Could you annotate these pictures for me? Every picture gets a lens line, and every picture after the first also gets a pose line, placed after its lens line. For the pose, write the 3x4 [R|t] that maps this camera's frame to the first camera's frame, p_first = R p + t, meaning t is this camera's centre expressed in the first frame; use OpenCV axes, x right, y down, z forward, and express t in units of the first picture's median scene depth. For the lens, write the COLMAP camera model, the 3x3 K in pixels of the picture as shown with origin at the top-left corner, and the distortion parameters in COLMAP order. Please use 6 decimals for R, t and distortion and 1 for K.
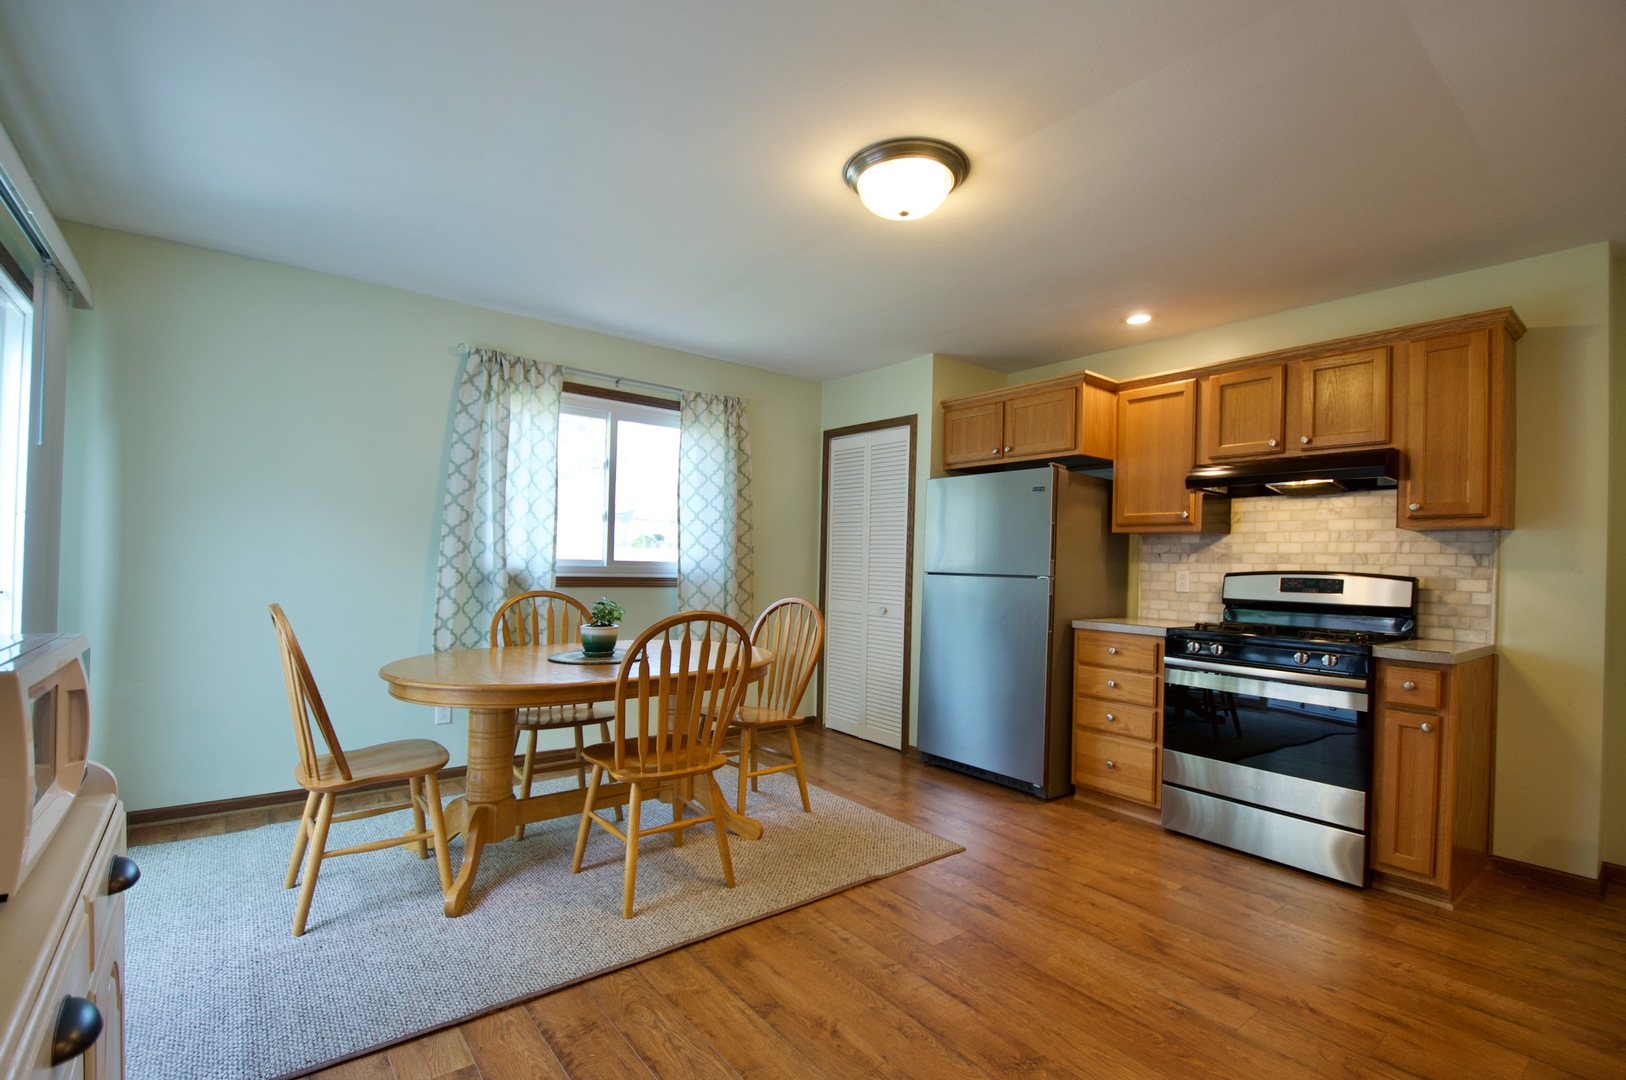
lens RADIAL K [[736.0, 0, 803.1], [0, 736.0, 554.3], [0, 0, 1]] dist [0.011990, -0.018955]
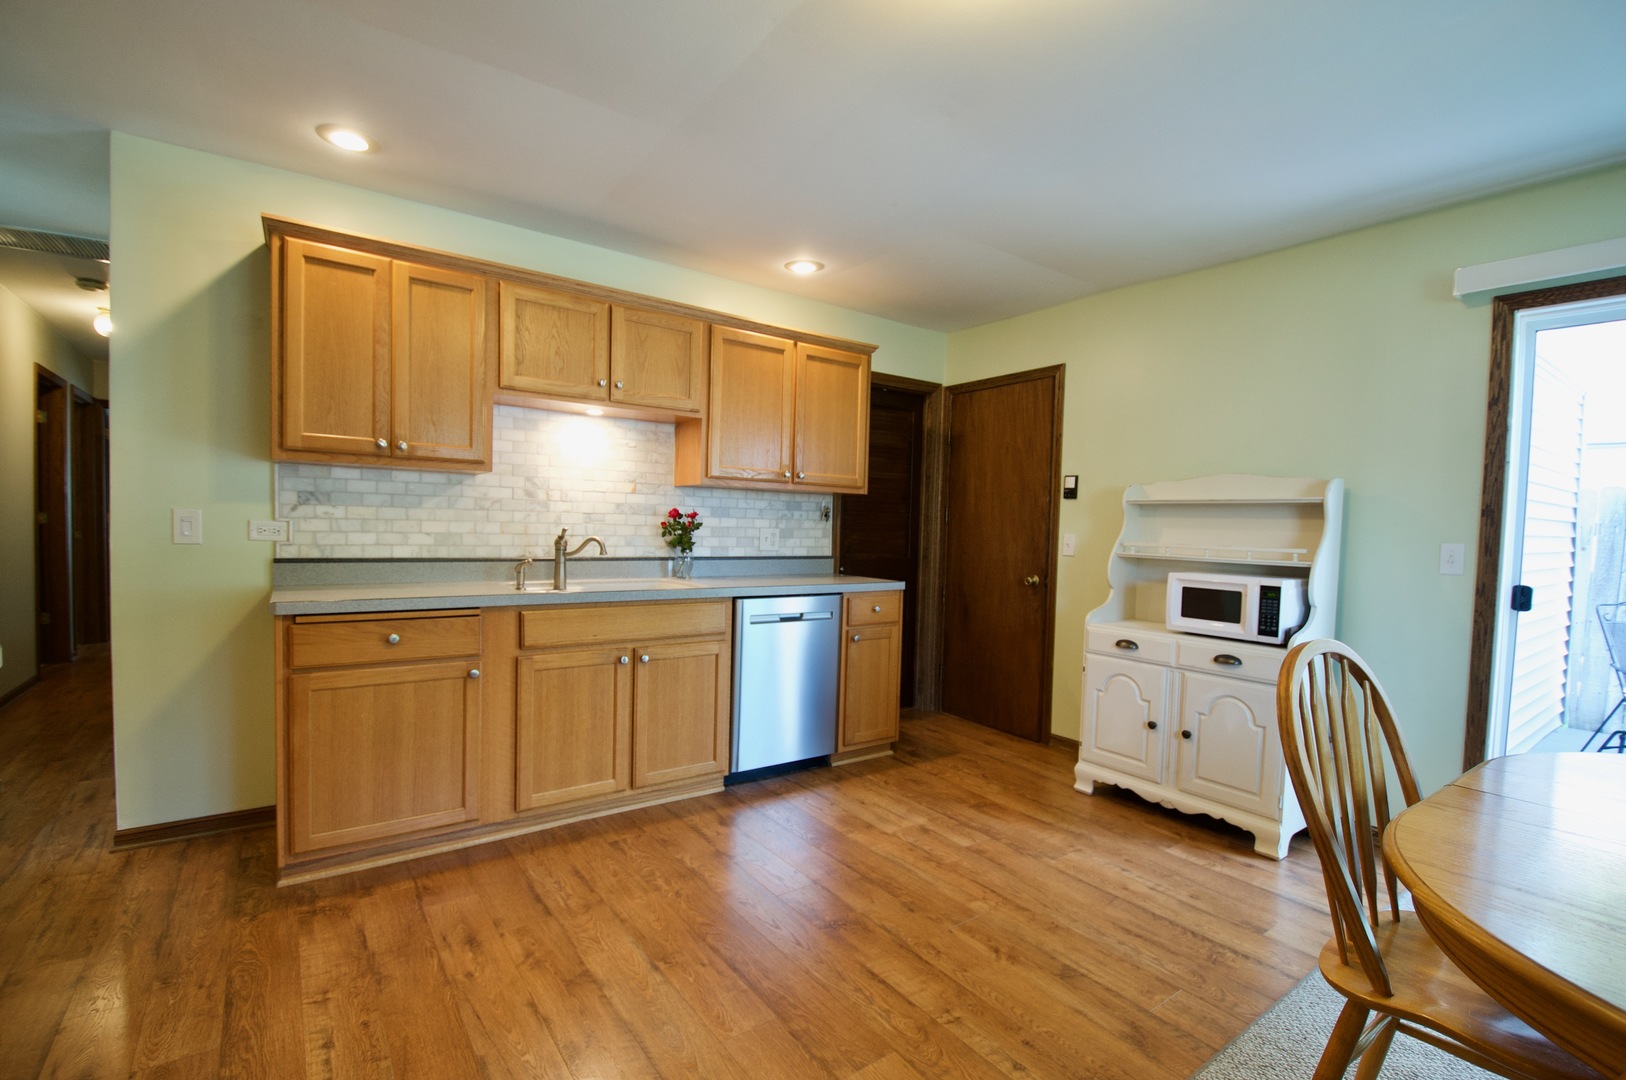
lens RADIAL K [[717.6, 0, 811.1], [0, 717.6, 558.2], [0, 0, 1]] dist [0.012333, -0.017839]
pose [[-0.997982, -0.055736, 0.030411, 0.174943], [-0.054661, 0.997888, 0.035085, 0.010023], [-0.032302, 0.033352, -0.998922, 1.119527]]
